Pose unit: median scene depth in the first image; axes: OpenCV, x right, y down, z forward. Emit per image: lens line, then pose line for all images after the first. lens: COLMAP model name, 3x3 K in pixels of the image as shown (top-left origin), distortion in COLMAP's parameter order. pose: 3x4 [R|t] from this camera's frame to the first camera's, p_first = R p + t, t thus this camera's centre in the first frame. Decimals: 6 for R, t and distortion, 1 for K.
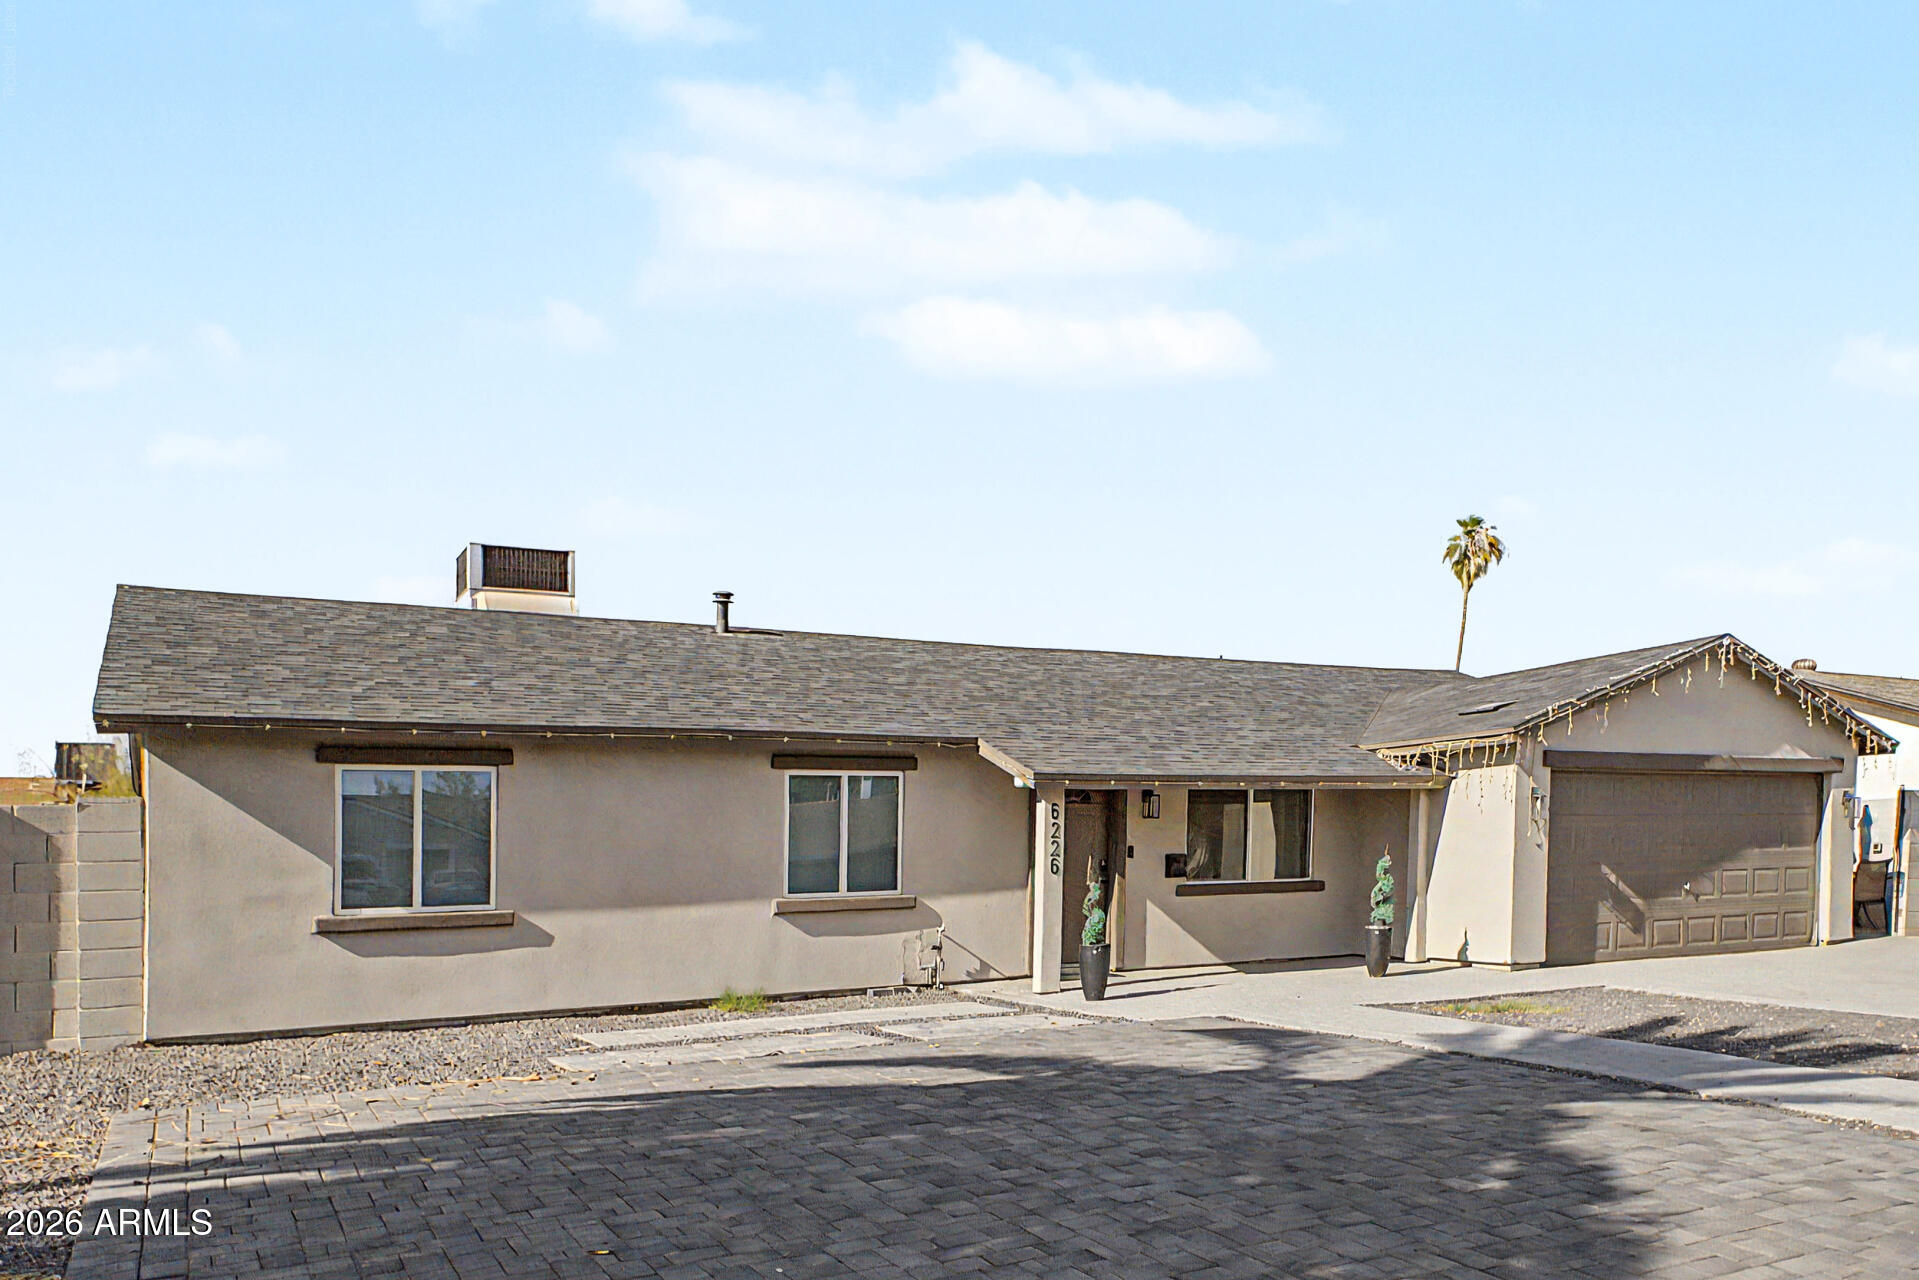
lens RADIAL K [[775.6, 0, 902.7], [0, 775.6, 682.7], [0, 0, 1]] dist [-0.000705, 0.000136]
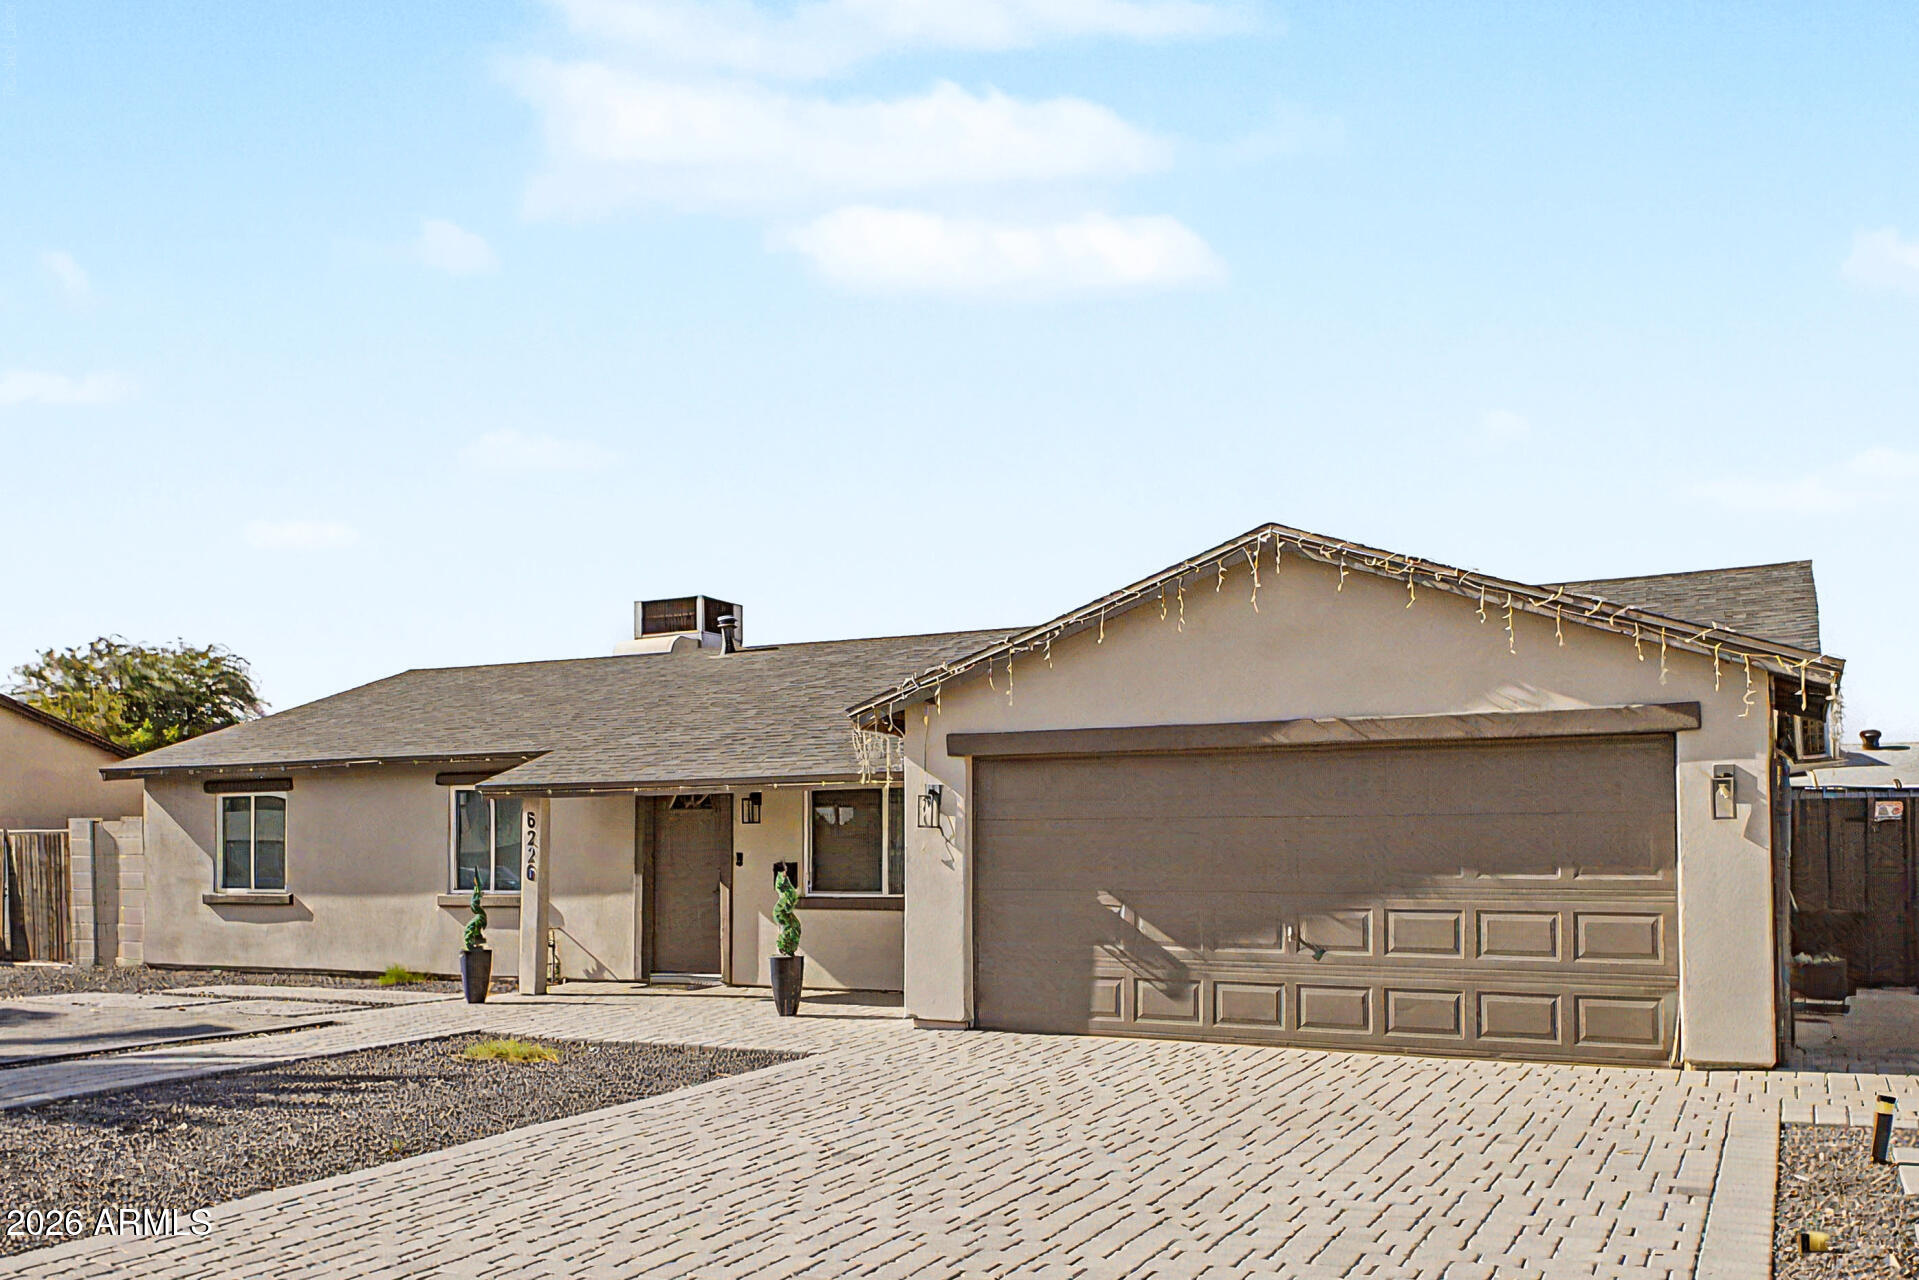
lens RADIAL K [[775.6, 0, 956.3], [0, 775.6, 644.6], [0, 0, 1]] dist [-0.000705, 0.000136]
pose [[0.863048, -0.117475, -0.491272, 1.142829], [0.097118, 0.993026, -0.066844, 0.050452], [0.495698, 0.009978, 0.868438, 0.334980]]
